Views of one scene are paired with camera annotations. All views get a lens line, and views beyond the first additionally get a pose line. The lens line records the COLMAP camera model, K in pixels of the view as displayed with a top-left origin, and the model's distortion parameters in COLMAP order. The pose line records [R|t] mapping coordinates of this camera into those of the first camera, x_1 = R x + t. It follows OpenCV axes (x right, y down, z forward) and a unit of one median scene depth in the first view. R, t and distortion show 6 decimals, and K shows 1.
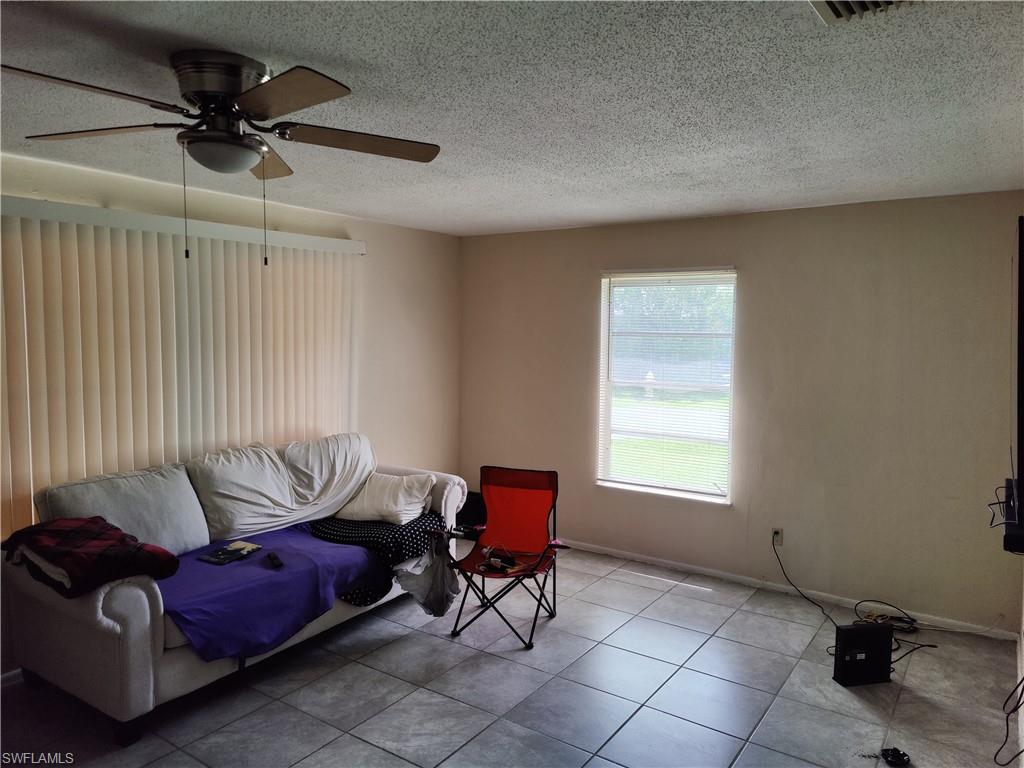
lens RADIAL K [[711.4, 0, 510.8], [0, 711.4, 379.7], [0, 0, 1]] dist [0.002995, -0.000158]
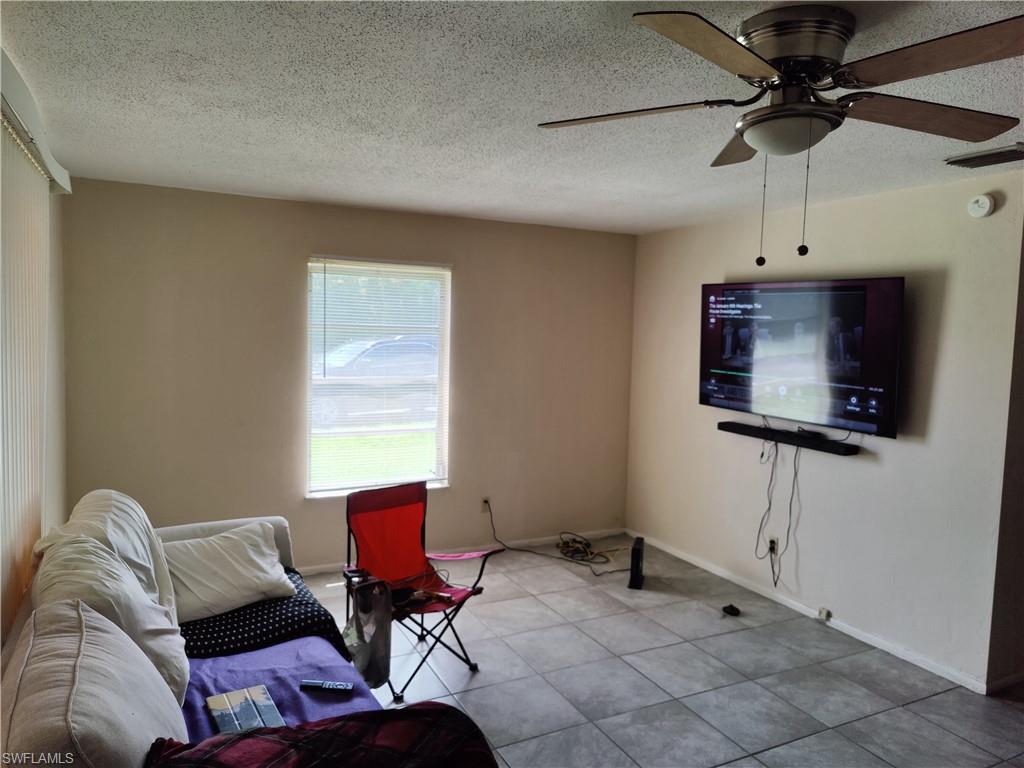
lens RADIAL K [[711.4, 0, 511.5], [0, 711.4, 385.3], [0, 0, 1]] dist [0.002995, -0.000158]
pose [[0.469642, -0.069719, 0.880100, -0.639283], [0.041899, 0.997514, 0.056662, -0.037310], [-0.881862, 0.010265, 0.471396, 0.443172]]
